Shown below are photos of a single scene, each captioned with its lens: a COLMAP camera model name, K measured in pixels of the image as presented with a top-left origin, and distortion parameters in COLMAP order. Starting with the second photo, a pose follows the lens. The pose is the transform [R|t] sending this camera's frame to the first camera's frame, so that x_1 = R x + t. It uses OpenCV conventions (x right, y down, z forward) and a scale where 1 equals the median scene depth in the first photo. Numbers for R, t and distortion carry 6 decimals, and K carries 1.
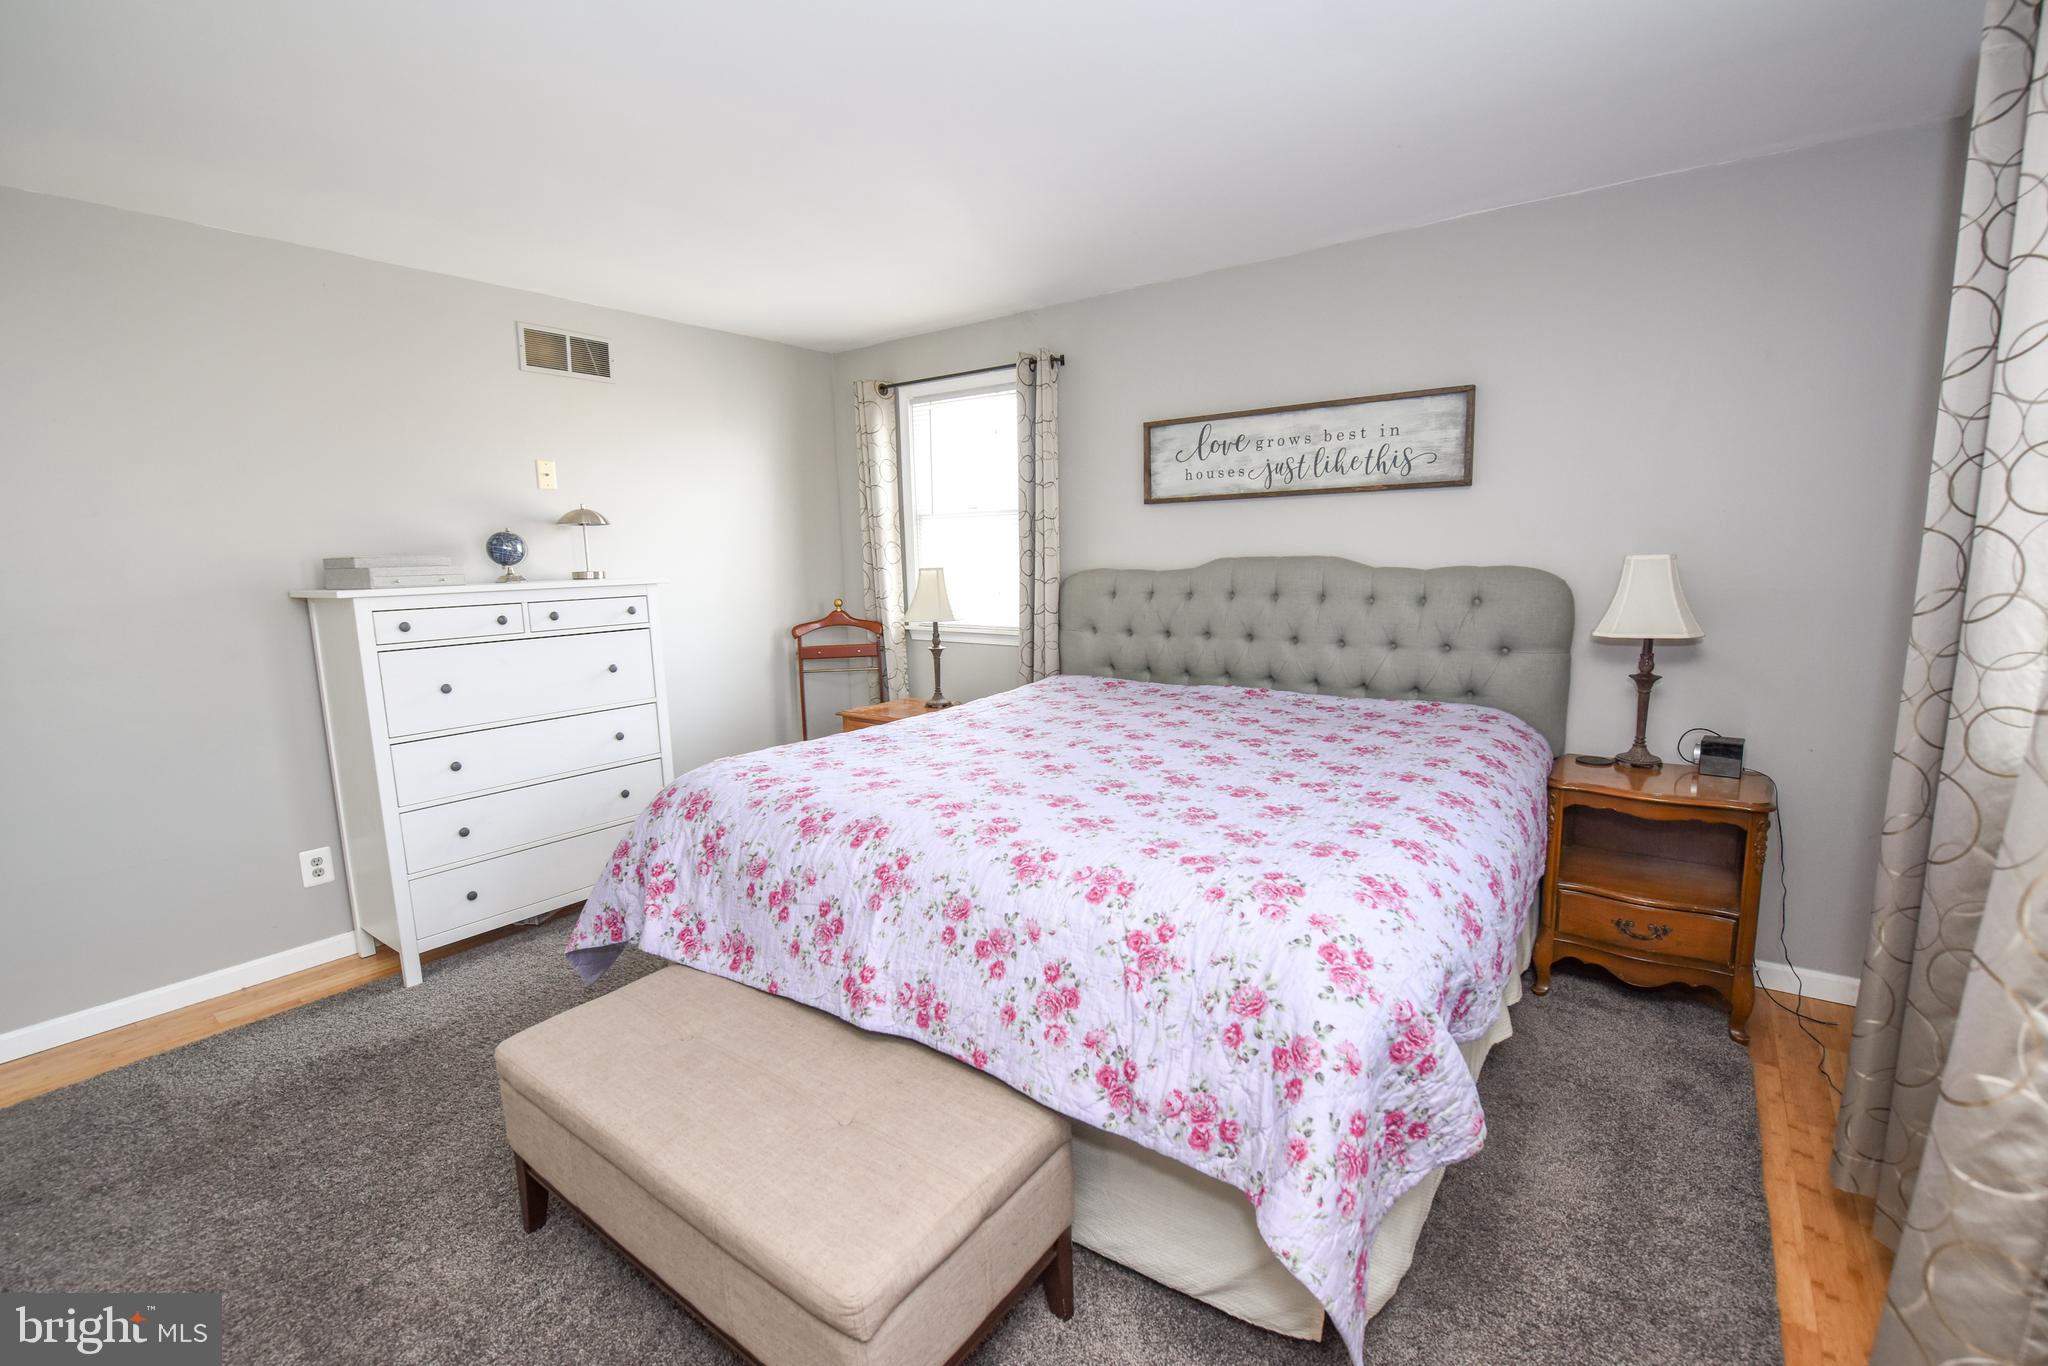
lens RADIAL K [[982.1, 0, 1215.1], [0, 982.1, 687.0], [0, 0, 1]] dist [-0.001950, -0.008165]
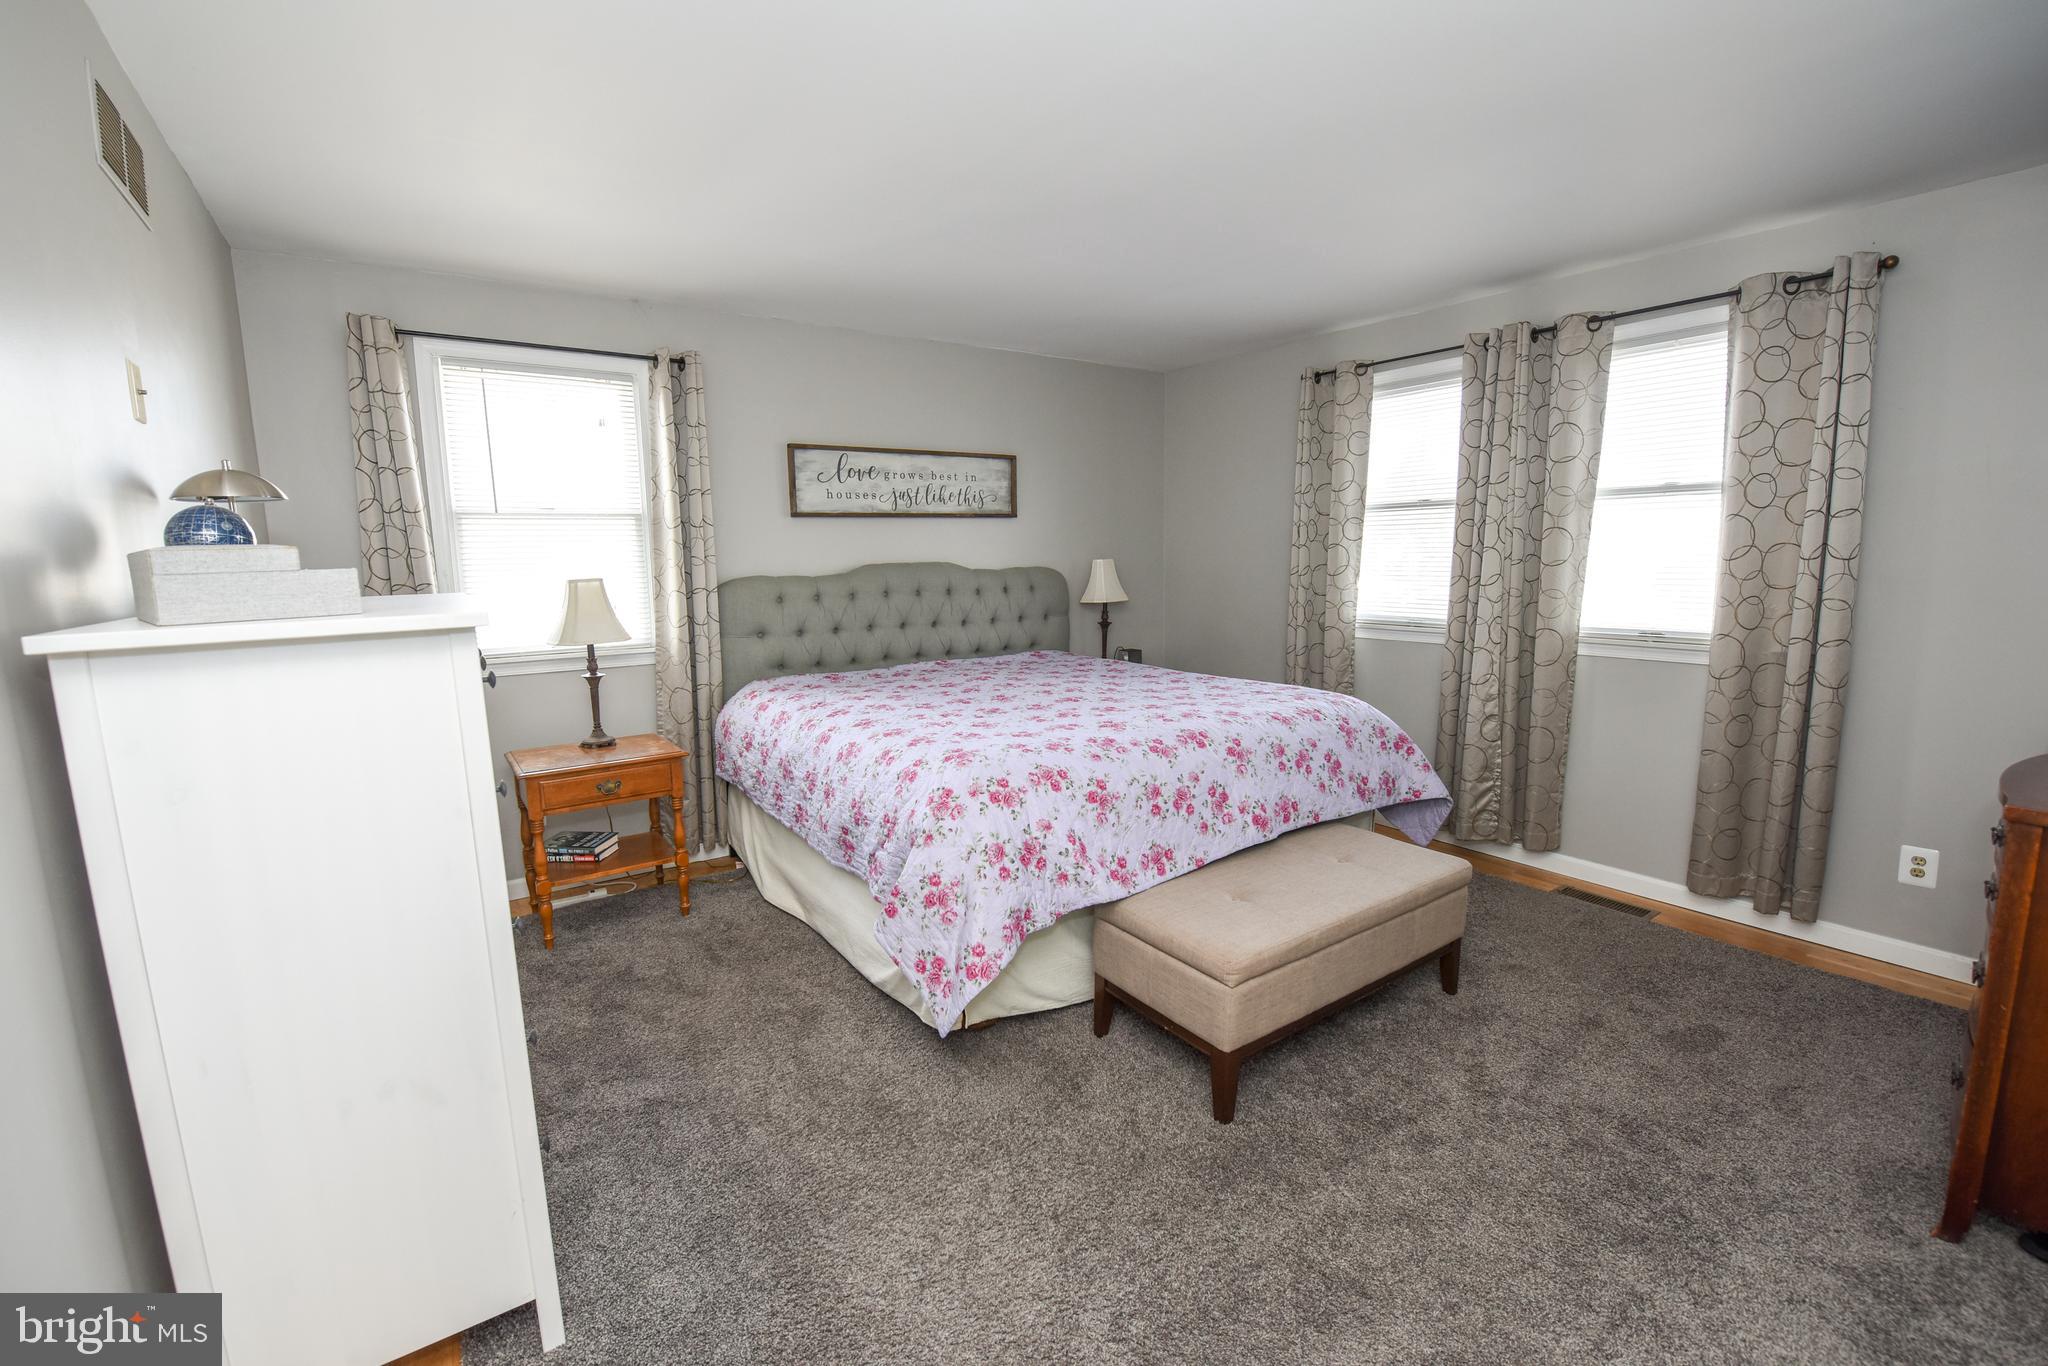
lens RADIAL K [[870.6, 0, 1017.9], [0, 870.6, 686.6], [0, 0, 1]] dist [-0.013948, -0.004887]
pose [[0.323529, -0.128426, 0.937462, -1.037140], [0.149210, 0.985275, 0.083482, -0.046882], [-0.934380, 0.112870, 0.337927, 0.507120]]
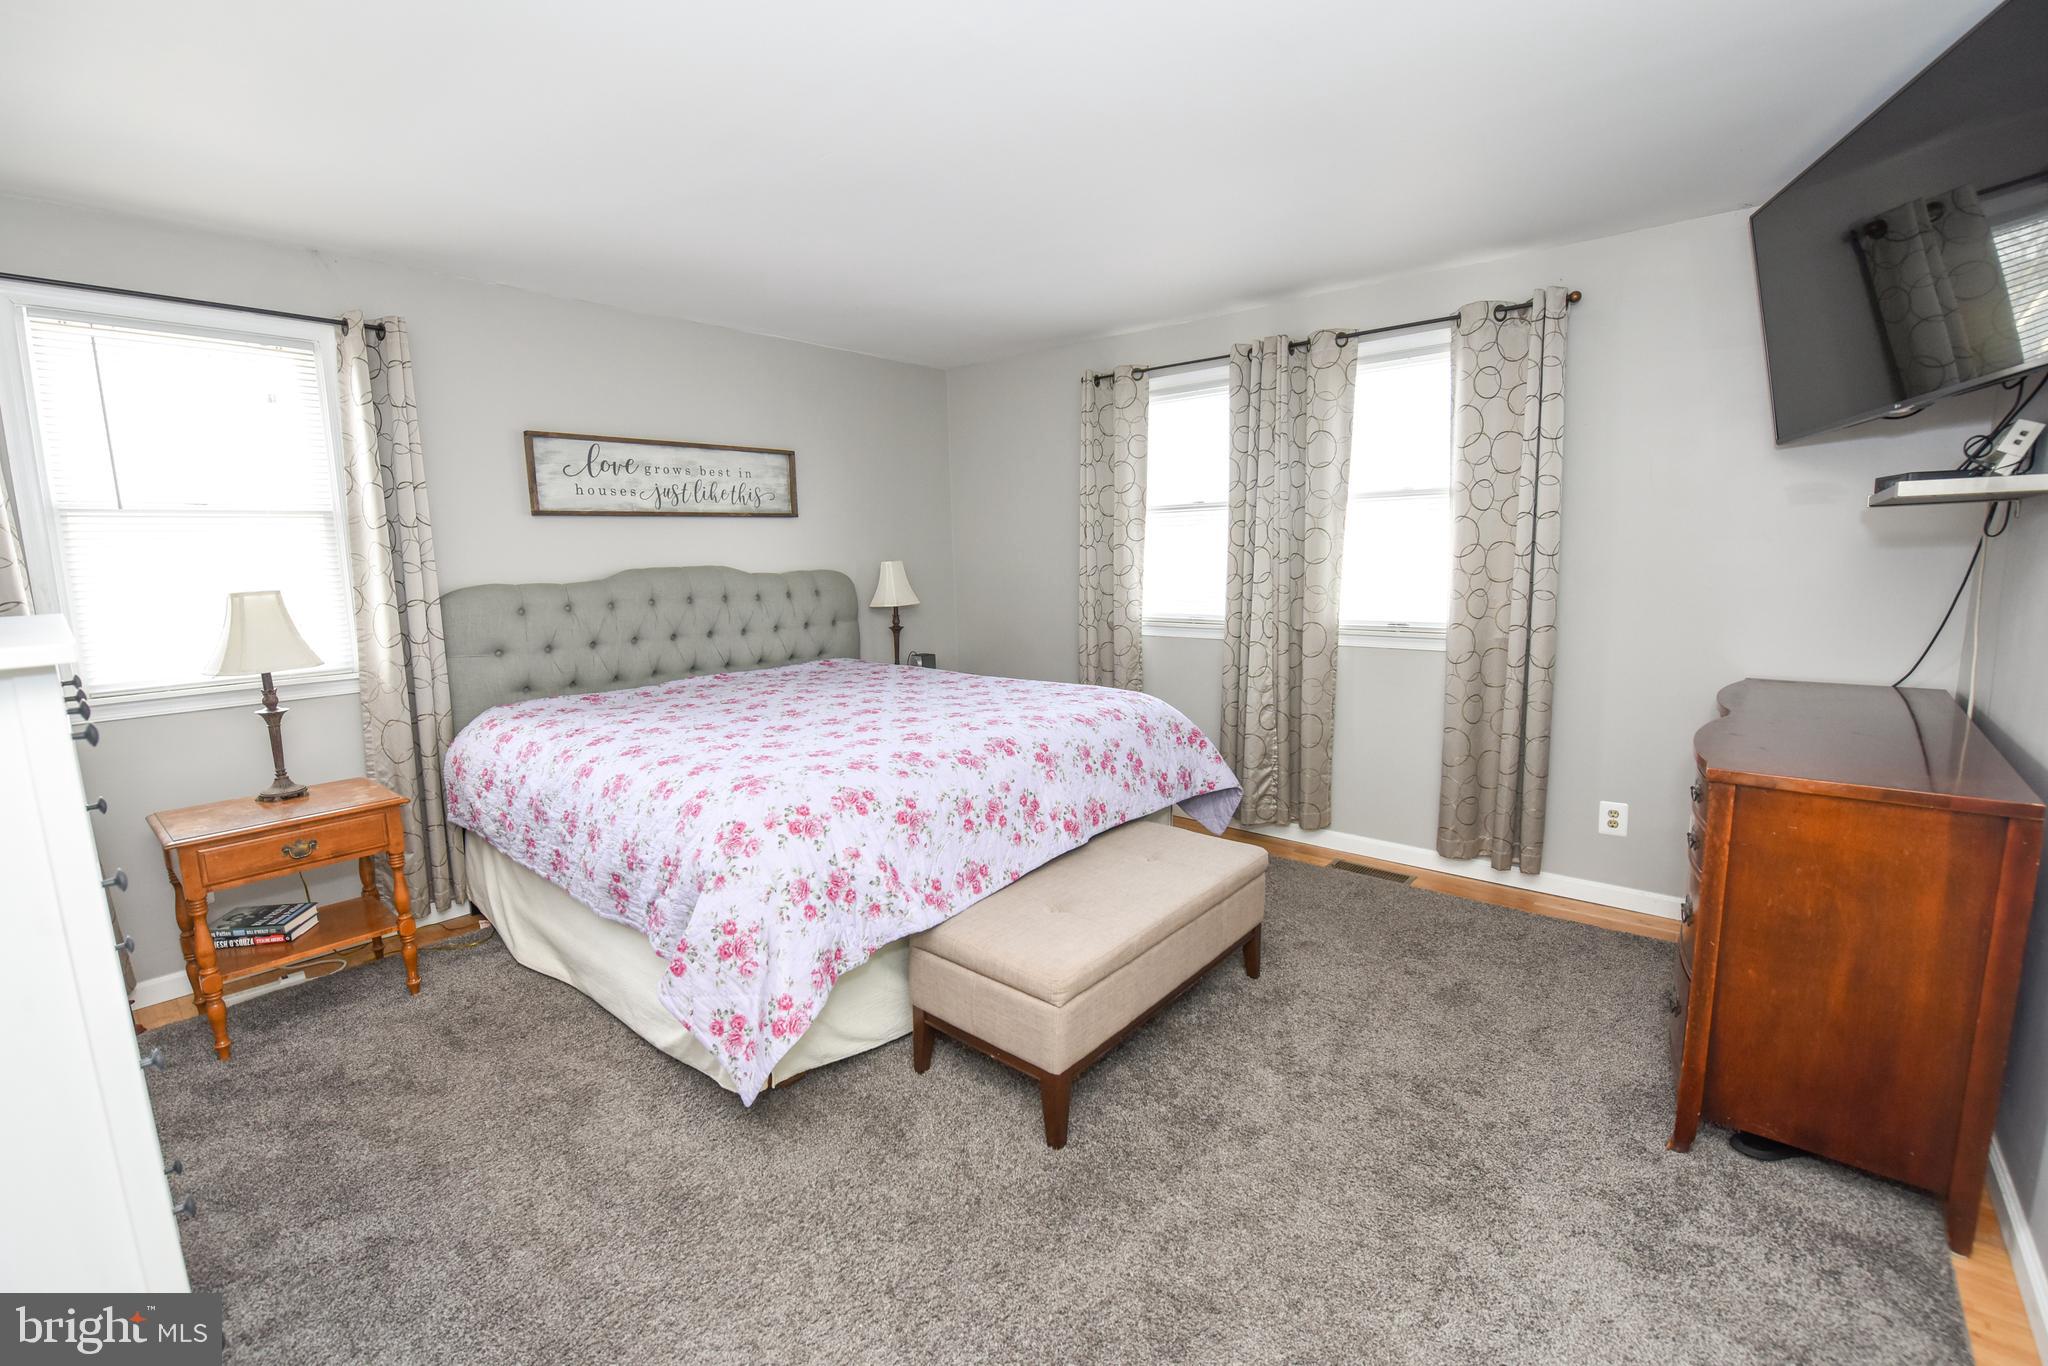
lens RADIAL K [[870.6, 0, 1017.9], [0, 870.6, 686.6], [0, 0, 1]] dist [-0.013948, -0.004887]
pose [[0.078042, -0.135185, 0.987742, -0.993317], [0.166511, 0.978615, 0.120780, -0.051753], [-0.982946, 0.155044, 0.098883, 0.533927]]
